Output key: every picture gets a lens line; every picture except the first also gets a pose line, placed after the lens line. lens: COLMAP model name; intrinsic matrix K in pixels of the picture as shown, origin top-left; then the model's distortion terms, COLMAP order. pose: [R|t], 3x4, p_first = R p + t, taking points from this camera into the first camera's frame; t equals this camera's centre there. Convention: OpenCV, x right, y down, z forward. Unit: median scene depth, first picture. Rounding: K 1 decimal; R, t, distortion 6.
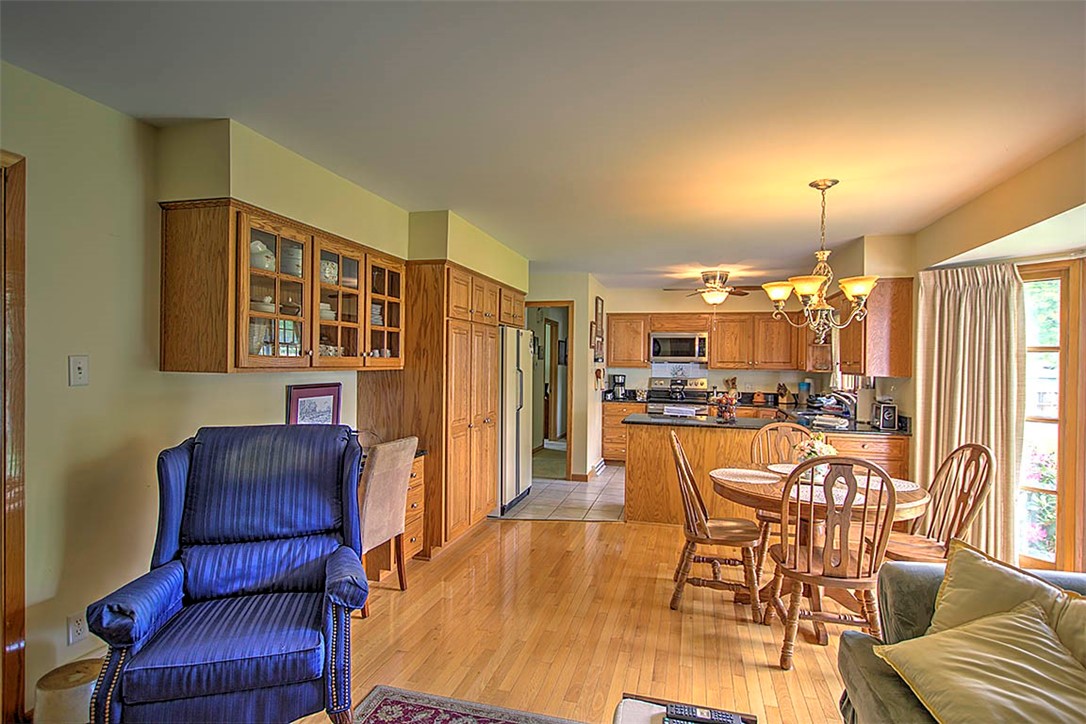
lens RADIAL K [[551.1, 0, 544.5], [0, 551.1, 362.2], [0, 0, 1]] dist [-0.006496, -0.000633]
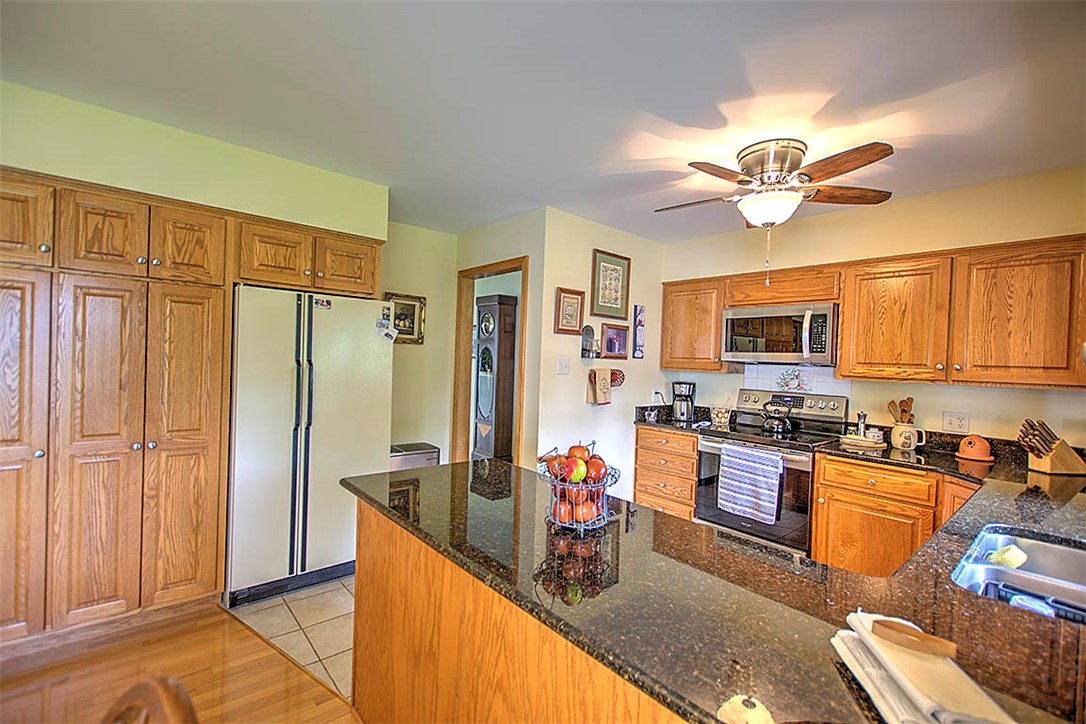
lens RADIAL K [[472.2, 0, 540.5], [0, 472.2, 365.9], [0, 0, 1]] dist [0.005258, 0.000434]
pose [[0.825722, 0.024298, -0.563553, 0.316621], [-0.025428, 0.999660, 0.005844, 0.006042], [0.563503, 0.009504, 0.826059, 0.500331]]
